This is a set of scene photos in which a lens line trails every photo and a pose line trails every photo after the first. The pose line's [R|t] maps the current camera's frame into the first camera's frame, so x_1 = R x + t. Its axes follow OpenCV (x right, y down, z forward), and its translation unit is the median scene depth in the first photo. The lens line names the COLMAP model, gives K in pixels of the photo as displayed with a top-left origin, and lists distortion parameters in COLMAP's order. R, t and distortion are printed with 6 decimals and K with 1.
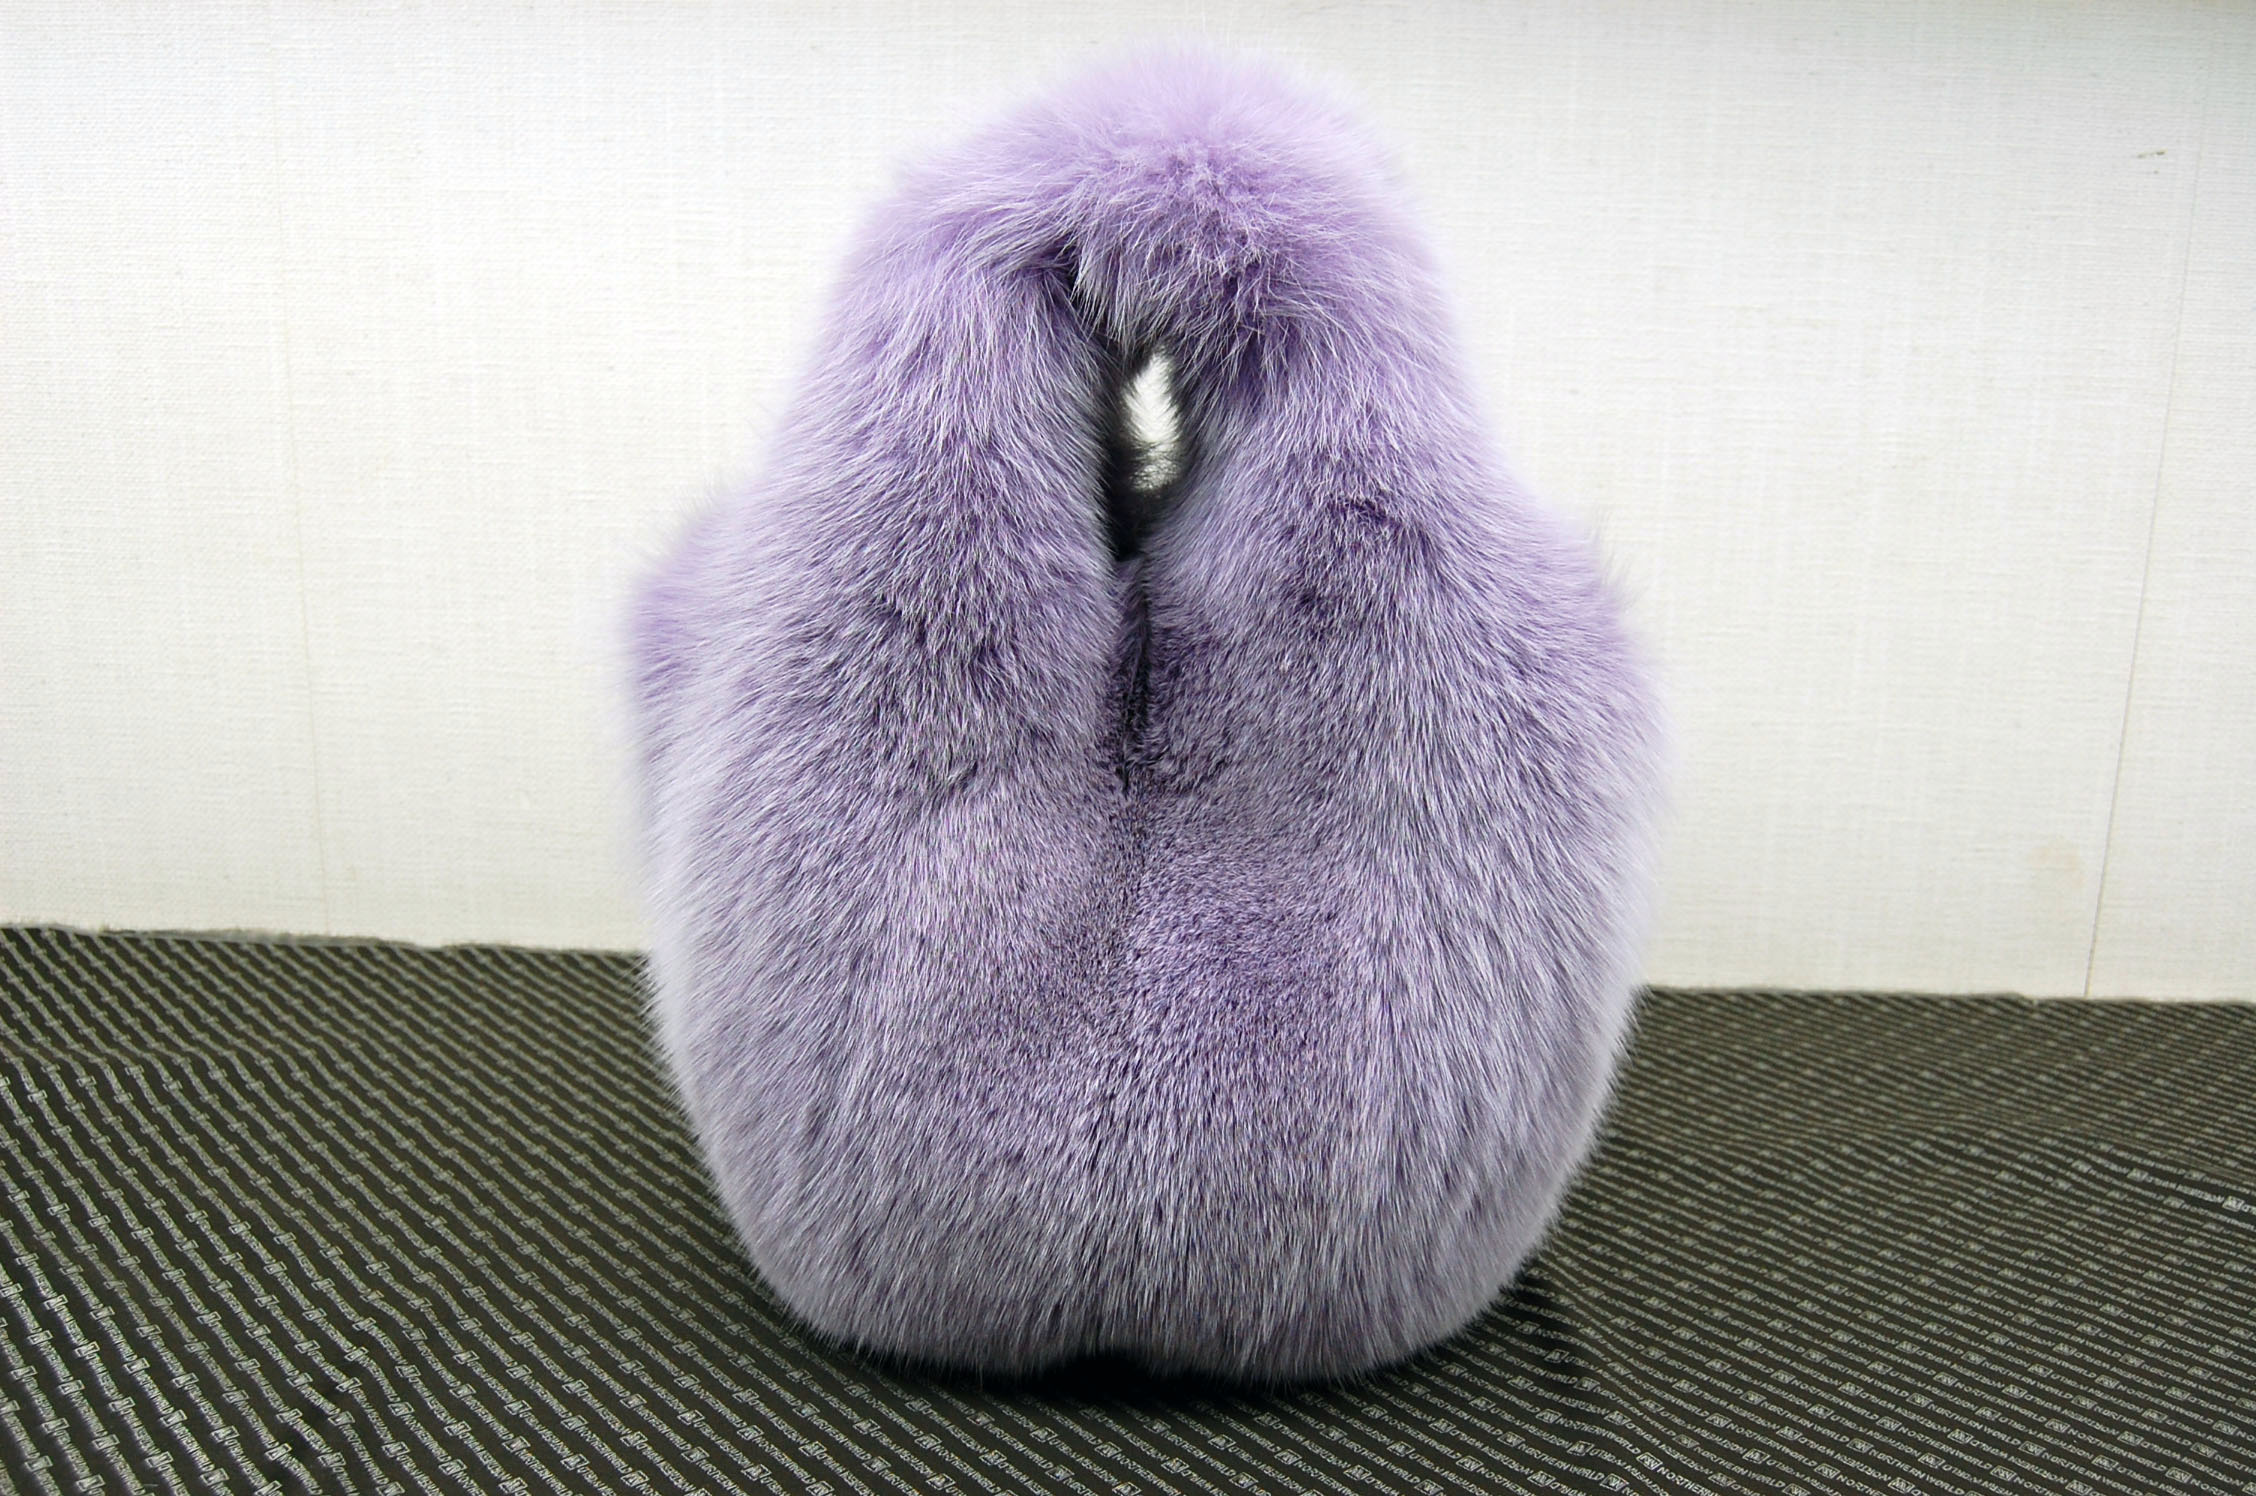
lens RADIAL K [[1917.8, 0, 1128.0], [0, 1917.8, 748.0], [0, 0, 1]] dist [-0.075760, 0.008313]
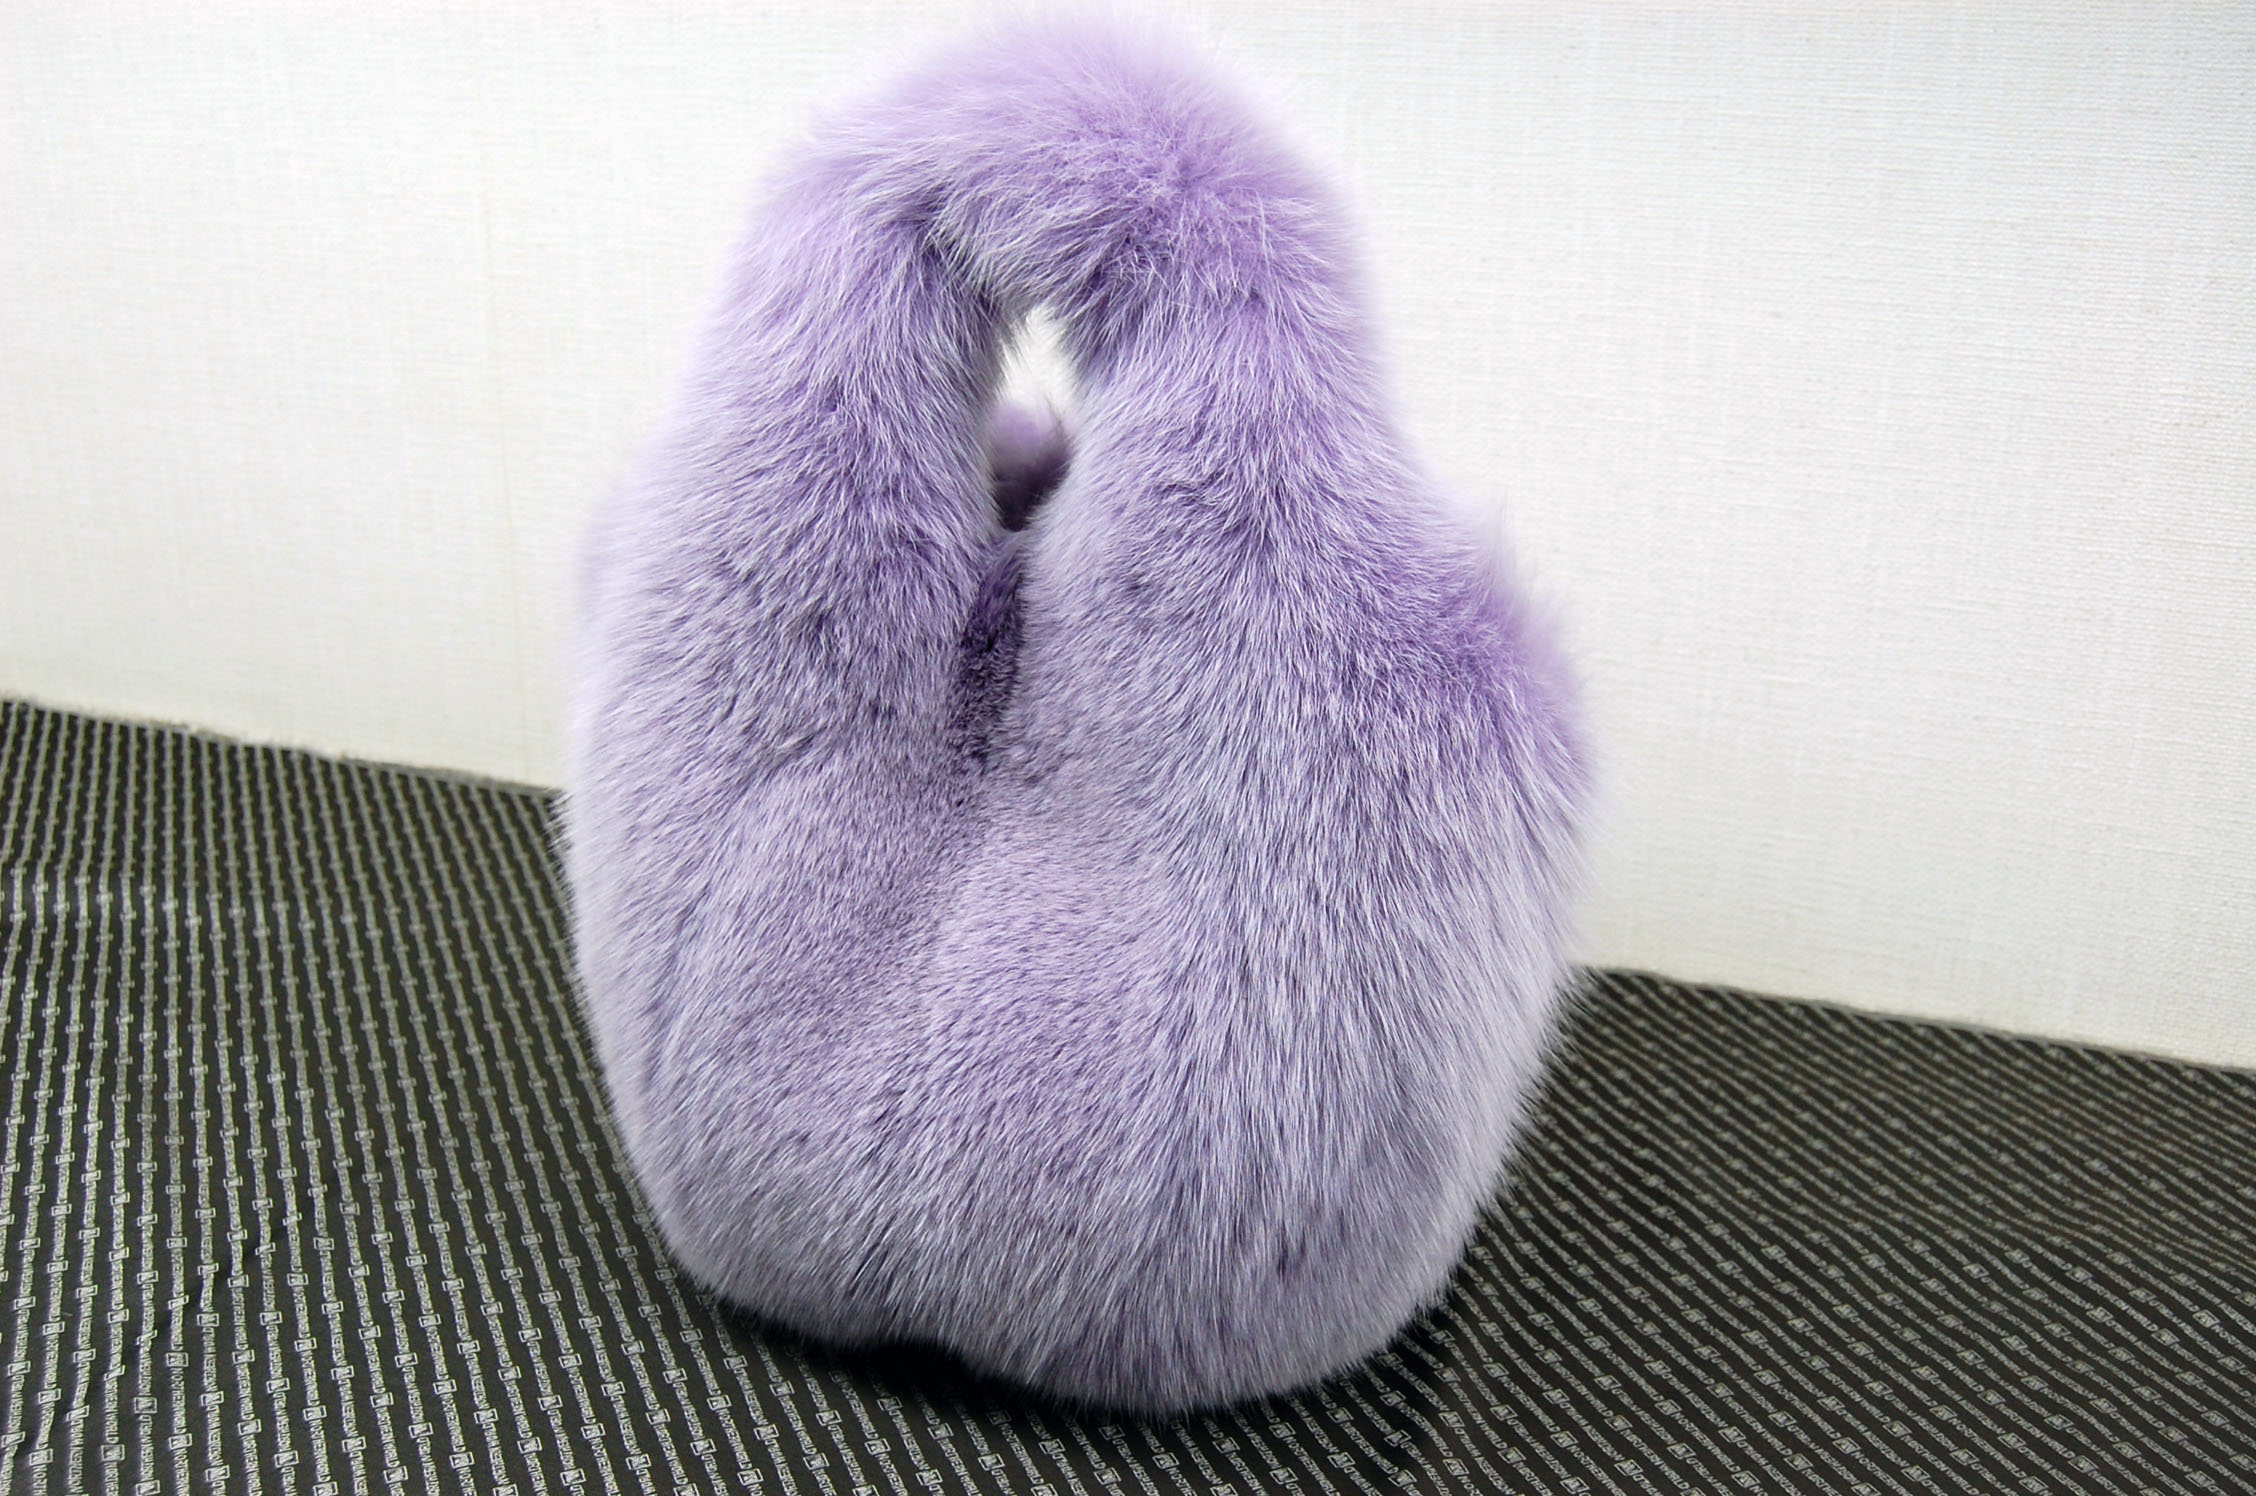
lens RADIAL K [[2024.7, 0, 1143.8], [0, 2024.7, 741.9], [0, 0, 1]] dist [-0.070062, -0.006971]
pose [[0.952130, 0.099301, -0.289115, 0.246254], [-0.071000, 0.991741, 0.106807, -0.074088], [0.297333, -0.081167, 0.951317, 0.049061]]
